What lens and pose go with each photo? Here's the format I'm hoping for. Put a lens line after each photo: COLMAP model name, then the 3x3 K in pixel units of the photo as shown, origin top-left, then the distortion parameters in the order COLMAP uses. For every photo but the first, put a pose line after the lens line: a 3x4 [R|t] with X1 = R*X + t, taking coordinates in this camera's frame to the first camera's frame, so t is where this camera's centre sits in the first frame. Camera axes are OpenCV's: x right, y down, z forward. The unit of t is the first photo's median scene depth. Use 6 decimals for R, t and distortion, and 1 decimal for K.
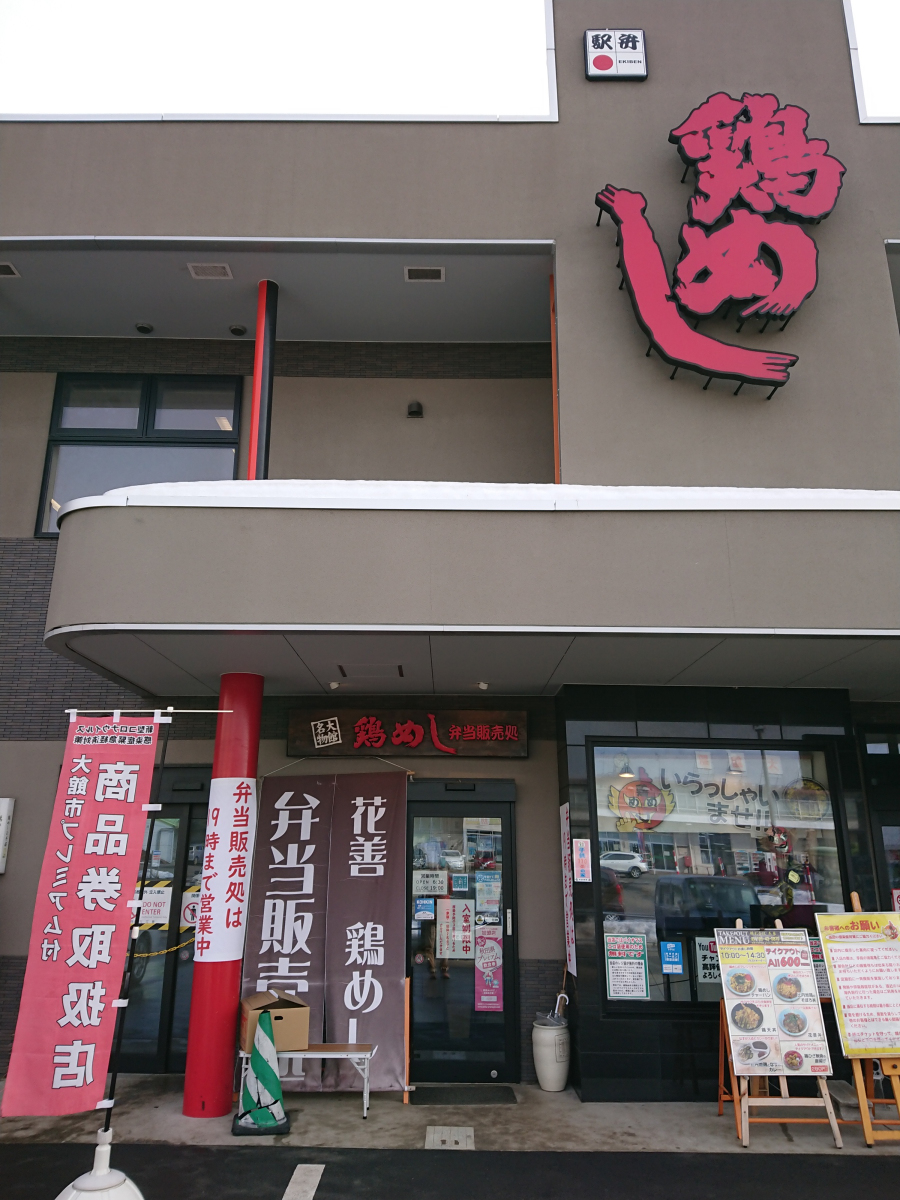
lens RADIAL K [[868.5, 0, 447.5], [0, 868.5, 574.9], [0, 0, 1]] dist [0.101811, -0.122397]
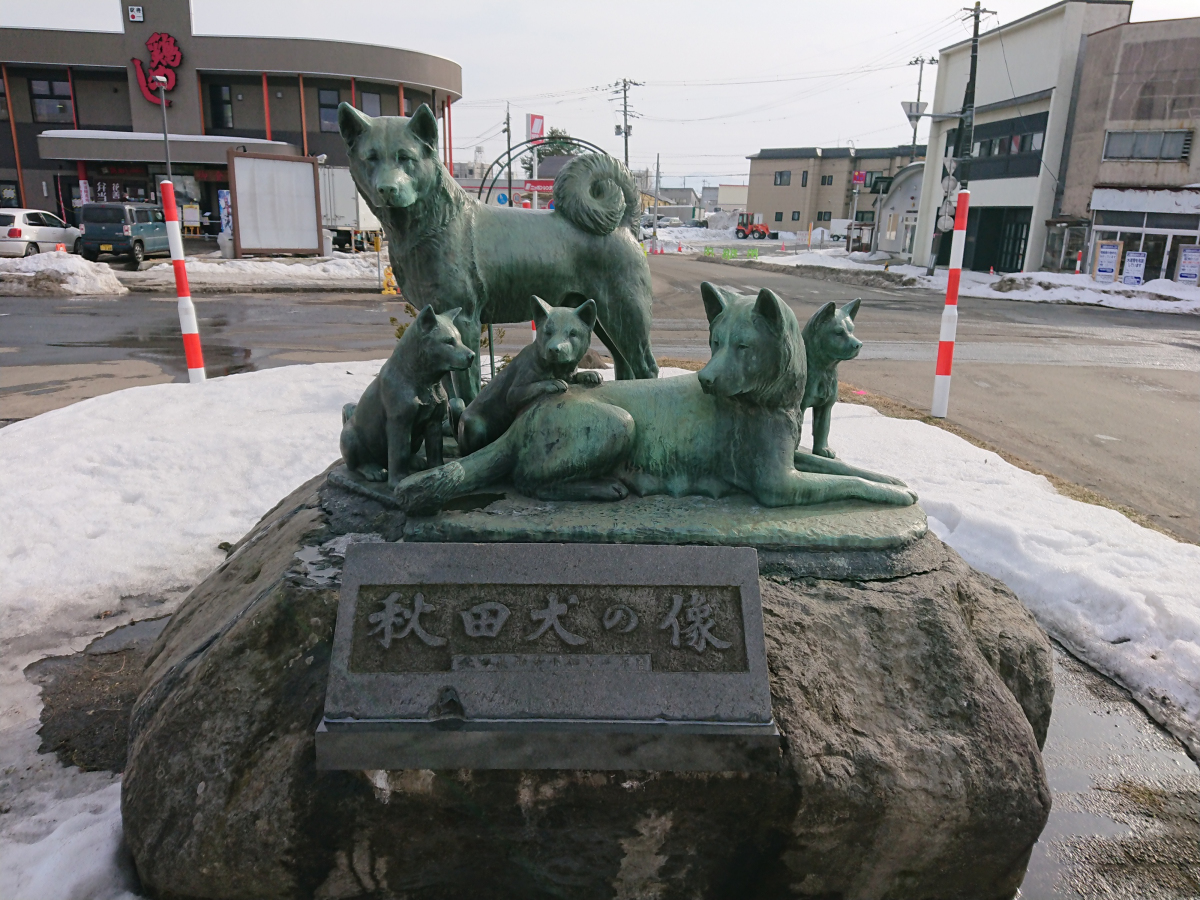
lens RADIAL K [[868.5, 0, 589.5], [0, 868.5, 457.1], [0, 0, 1]] dist [0.101811, -0.122397]
pose [[0.998564, 0.005029, 0.053342, 2.396418], [-0.033089, 0.840922, 0.540144, -1.284522], [-0.042140, -0.541133, 0.839881, -4.304852]]
